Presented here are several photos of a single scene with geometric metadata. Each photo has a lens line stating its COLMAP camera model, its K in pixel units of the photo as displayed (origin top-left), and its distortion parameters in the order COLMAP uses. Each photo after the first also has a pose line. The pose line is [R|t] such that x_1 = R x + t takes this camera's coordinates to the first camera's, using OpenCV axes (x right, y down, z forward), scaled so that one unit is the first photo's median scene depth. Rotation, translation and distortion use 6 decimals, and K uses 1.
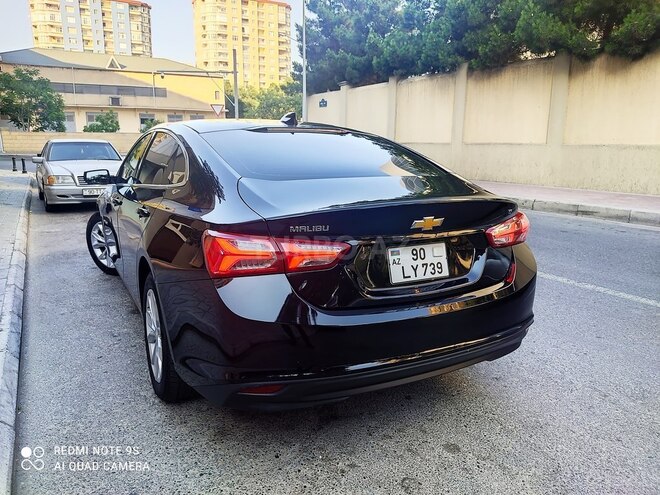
lens RADIAL K [[503.4, 0, 332.9], [0, 503.4, 250.5], [0, 0, 1]] dist [0.034919, -0.053499]
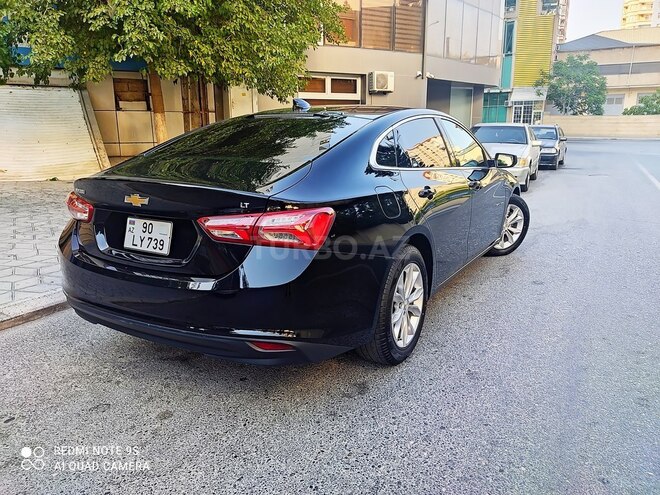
lens RADIAL K [[510.5, 0, 336.9], [0, 510.5, 240.7], [0, 0, 1]] dist [0.008483, 0.010336]
pose [[0.536717, 0.184885, -0.823257, 0.232574], [-0.175801, 0.978788, 0.105201, -0.027709], [0.825245, 0.088267, 0.557836, 0.122464]]
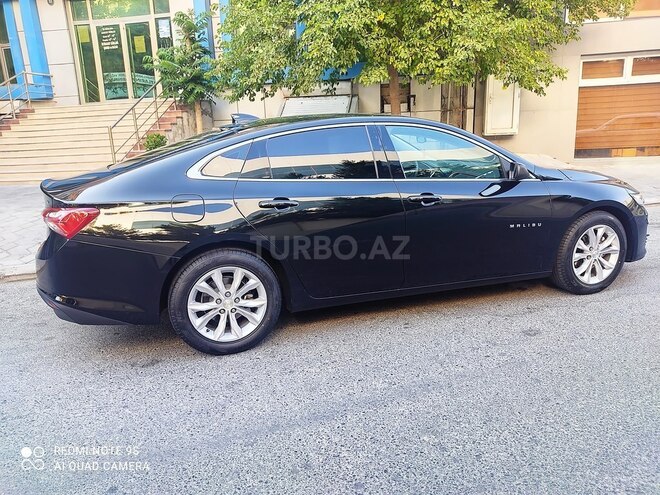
lens RADIAL K [[503.4, 0, 332.9], [0, 503.4, 250.5], [0, 0, 1]] dist [0.034919, -0.053499]
pose [[-0.166636, 0.242337, -0.955775, 0.292147], [-0.167029, 0.948381, 0.269583, -0.088887], [0.971768, 0.204565, -0.117557, 0.387780]]
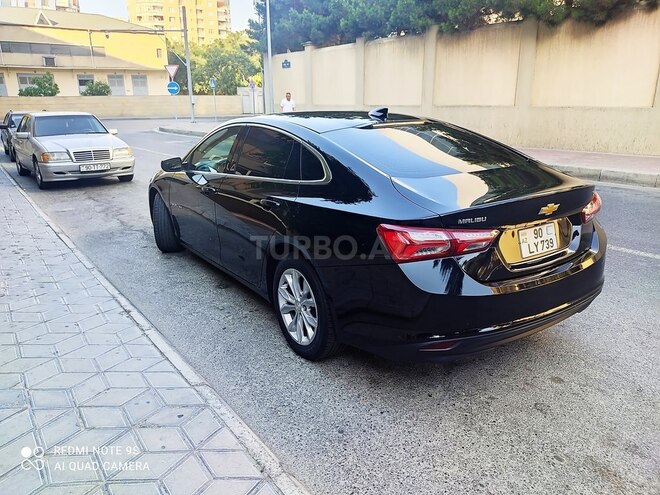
lens RADIAL K [[503.4, 0, 332.9], [0, 503.4, 250.5], [0, 0, 1]] dist [0.034919, -0.053499]
pose [[0.994036, -0.047805, 0.098011, -0.081609], [0.039733, 0.995781, 0.082718, -0.013276], [-0.101552, -0.078331, 0.991742, -0.037959]]
